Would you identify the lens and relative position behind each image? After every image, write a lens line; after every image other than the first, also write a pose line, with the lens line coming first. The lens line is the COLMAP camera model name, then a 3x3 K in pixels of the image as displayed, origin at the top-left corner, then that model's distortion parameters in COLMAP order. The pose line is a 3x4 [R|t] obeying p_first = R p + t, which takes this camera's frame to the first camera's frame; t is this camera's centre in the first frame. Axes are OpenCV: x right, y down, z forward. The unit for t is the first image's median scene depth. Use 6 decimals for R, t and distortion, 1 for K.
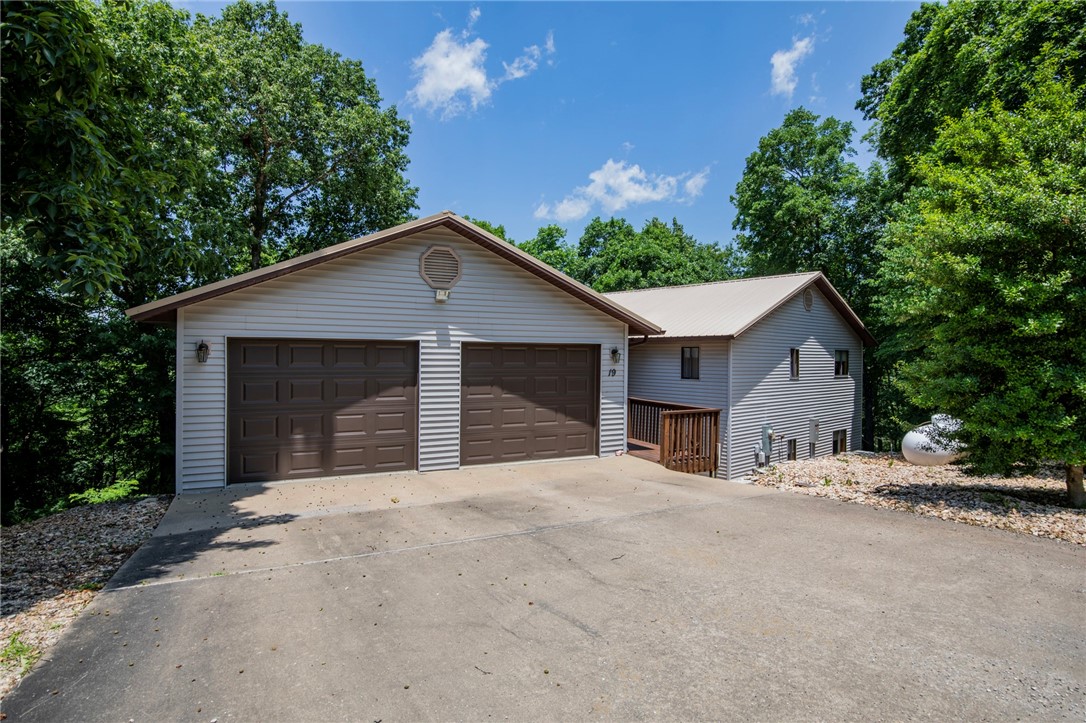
lens RADIAL K [[569.0, 0, 549.2], [0, 569.0, 363.2], [0, 0, 1]] dist [-0.015480, -0.000132]
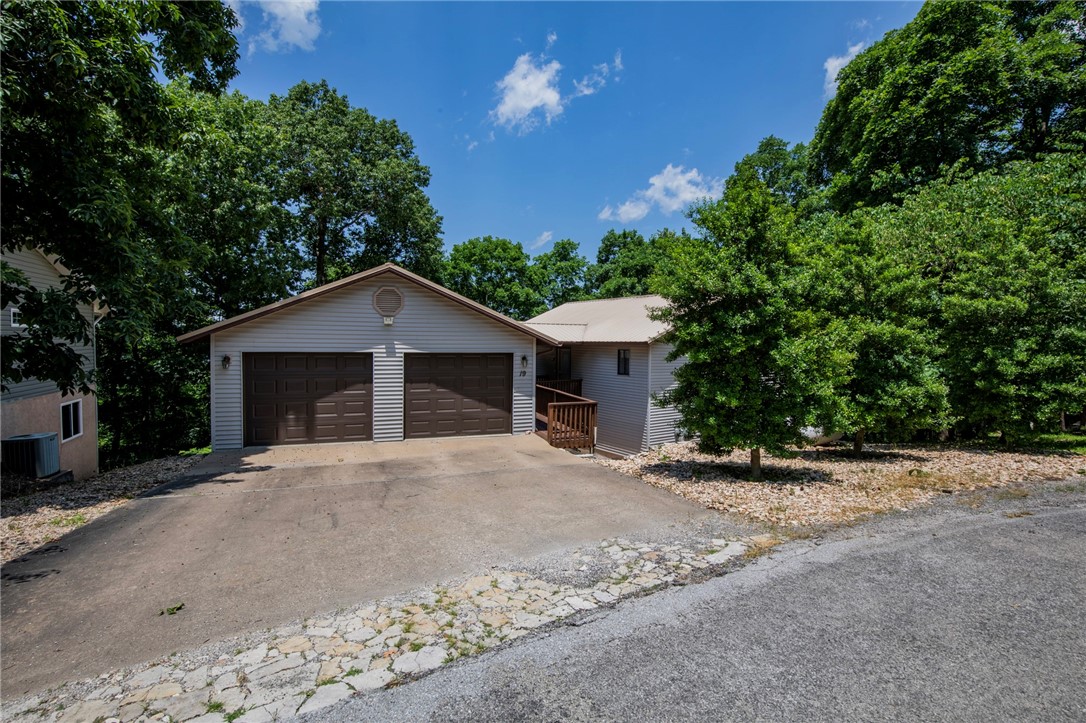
lens RADIAL K [[506.6, 0, 553.7], [0, 506.6, 358.0], [0, 0, 1]] dist [-0.040870, 0.009583]
pose [[0.993006, 0.005142, -0.117950, 0.371927], [-0.003004, 0.999828, 0.018294, -0.048278], [0.118023, -0.017812, 0.992851, -0.218695]]
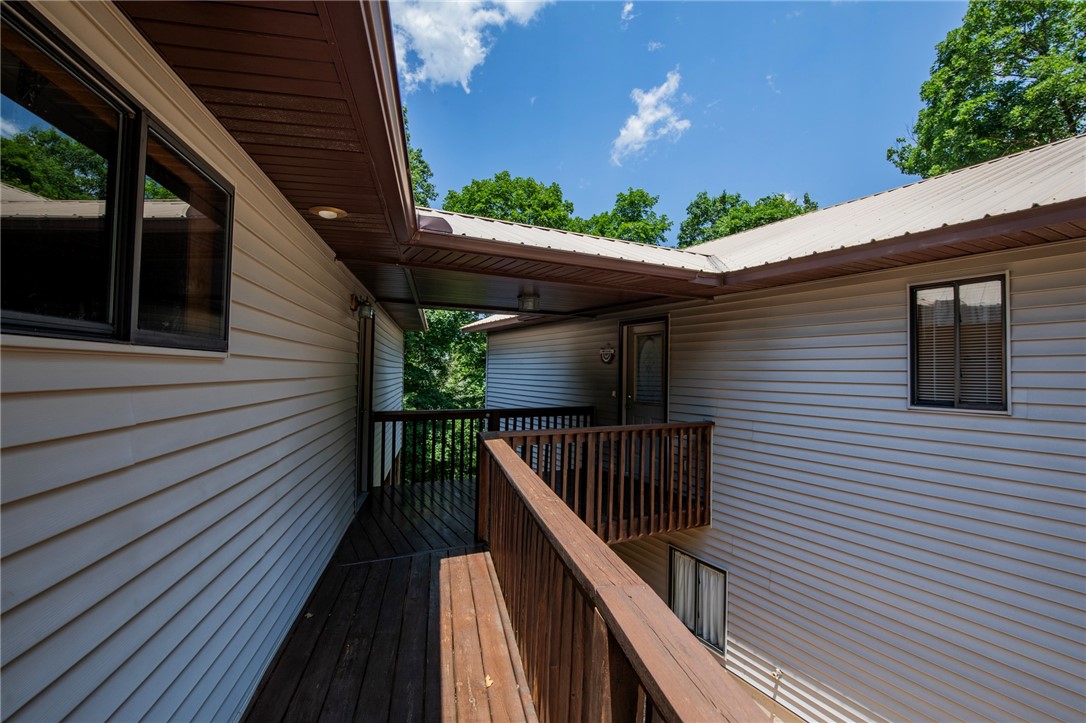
lens RADIAL K [[506.6, 0, 553.7], [0, 506.6, 358.0], [0, 0, 1]] dist [-0.040870, 0.009583]
pose [[0.970830, -0.002569, -0.239753, 0.207656], [-0.010207, 0.998593, -0.052031, 0.031125], [0.239550, 0.052960, 0.969439, 1.214780]]
